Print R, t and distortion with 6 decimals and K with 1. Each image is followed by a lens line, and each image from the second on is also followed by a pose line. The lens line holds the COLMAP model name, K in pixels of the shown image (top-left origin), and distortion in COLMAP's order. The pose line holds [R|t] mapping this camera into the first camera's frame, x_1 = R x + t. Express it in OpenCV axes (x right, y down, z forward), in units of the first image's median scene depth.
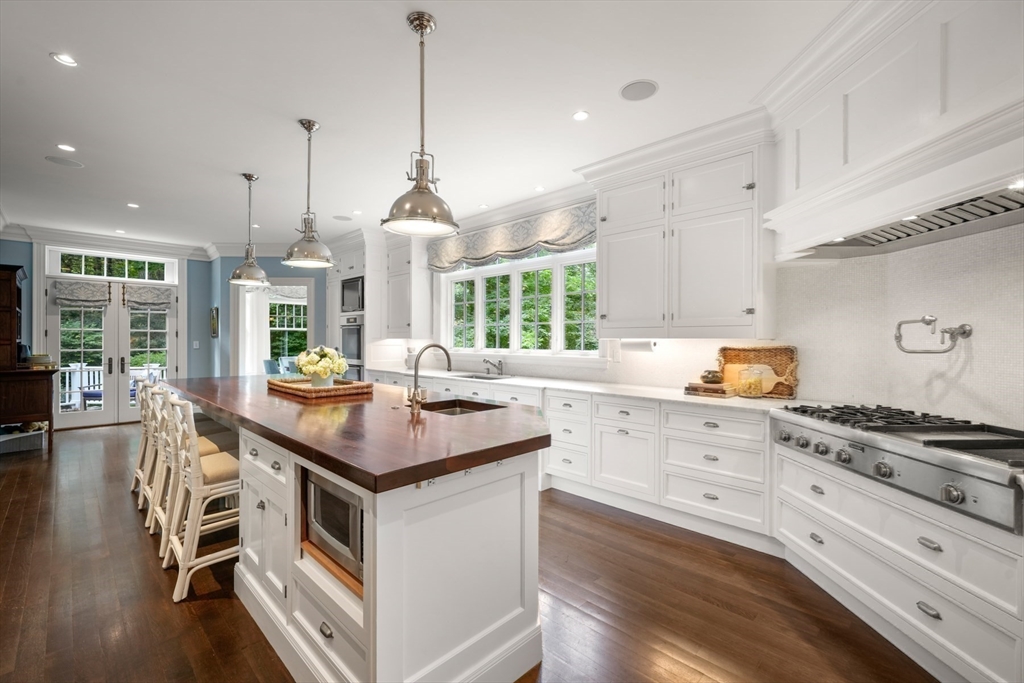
lens RADIAL K [[438.9, 0, 512.0], [0, 438.9, 341.5], [0, 0, 1]] dist [-0.000159, -0.000069]
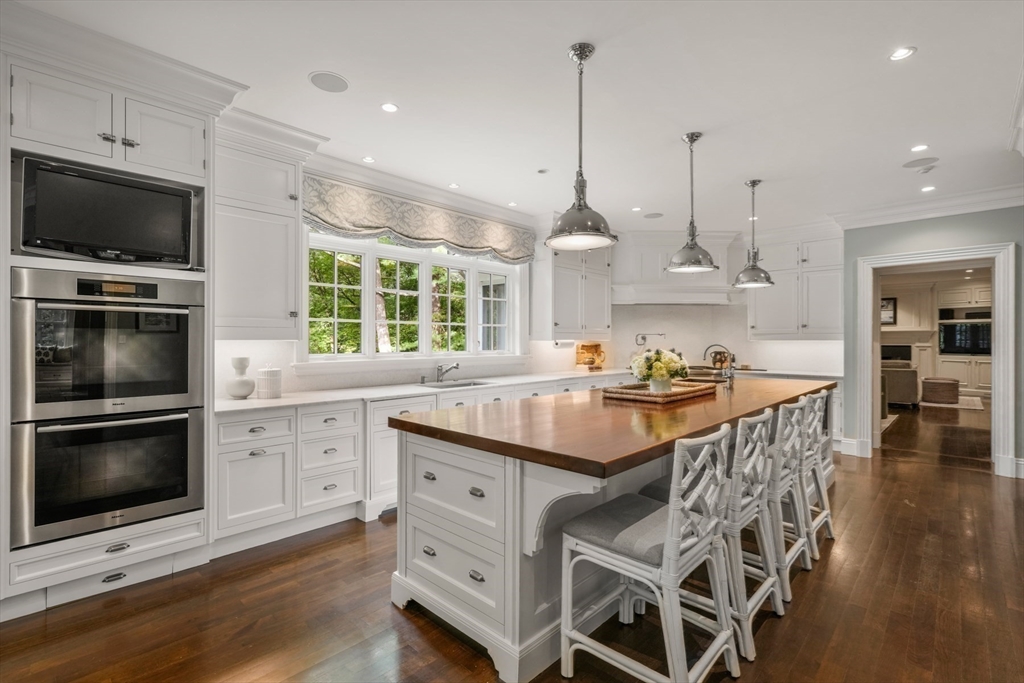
lens RADIAL K [[465.5, 0, 512.0], [0, 465.5, 341.5], [0, 0, 1]] dist [-0.000495, 0.000030]
pose [[-0.009097, -0.009146, 0.999917, -1.016088], [-0.003153, 0.999953, 0.009117, -0.012905], [-0.999954, -0.003070, -0.009126, 0.929236]]
